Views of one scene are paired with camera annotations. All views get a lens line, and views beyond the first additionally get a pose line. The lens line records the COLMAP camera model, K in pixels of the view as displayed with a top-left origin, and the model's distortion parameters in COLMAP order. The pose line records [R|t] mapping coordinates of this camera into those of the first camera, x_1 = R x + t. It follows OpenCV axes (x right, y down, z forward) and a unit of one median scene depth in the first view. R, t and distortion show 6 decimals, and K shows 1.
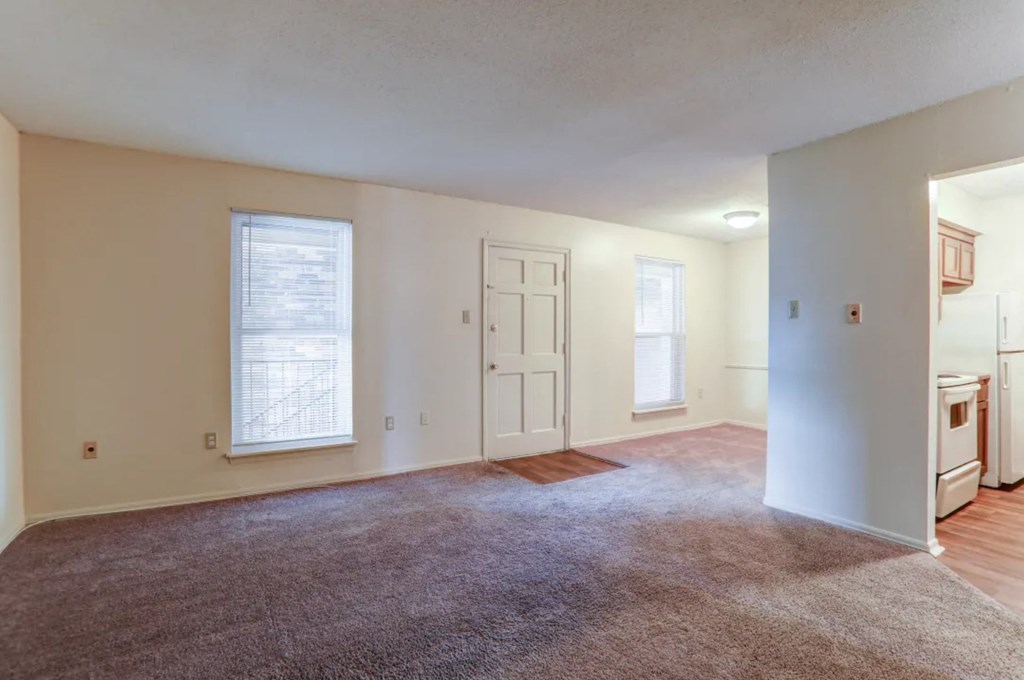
lens RADIAL K [[496.5, 0, 519.1], [0, 496.5, 345.0], [0, 0, 1]] dist [-0.085351, 0.037082]
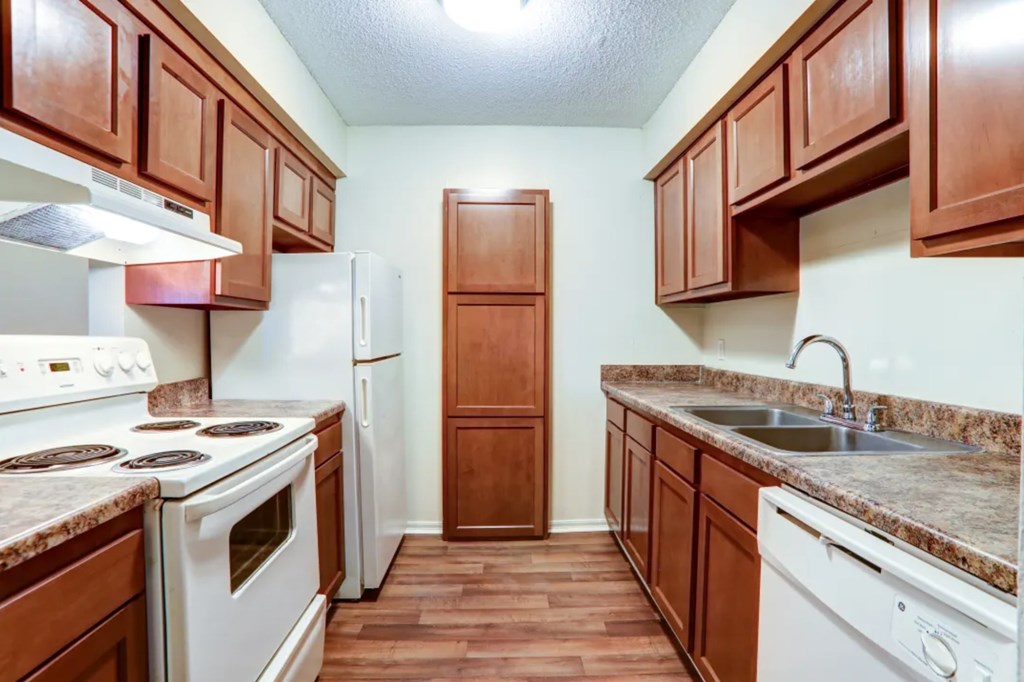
lens RADIAL K [[496.5, 0, 519.1], [0, 496.5, 346.0], [0, 0, 1]] dist [-0.085351, 0.037082]
pose [[0.492543, -0.015553, 0.870149, 0.447541], [0.009514, 0.999877, 0.012487, -0.005879], [-0.870236, 0.002128, 0.492630, 0.403762]]
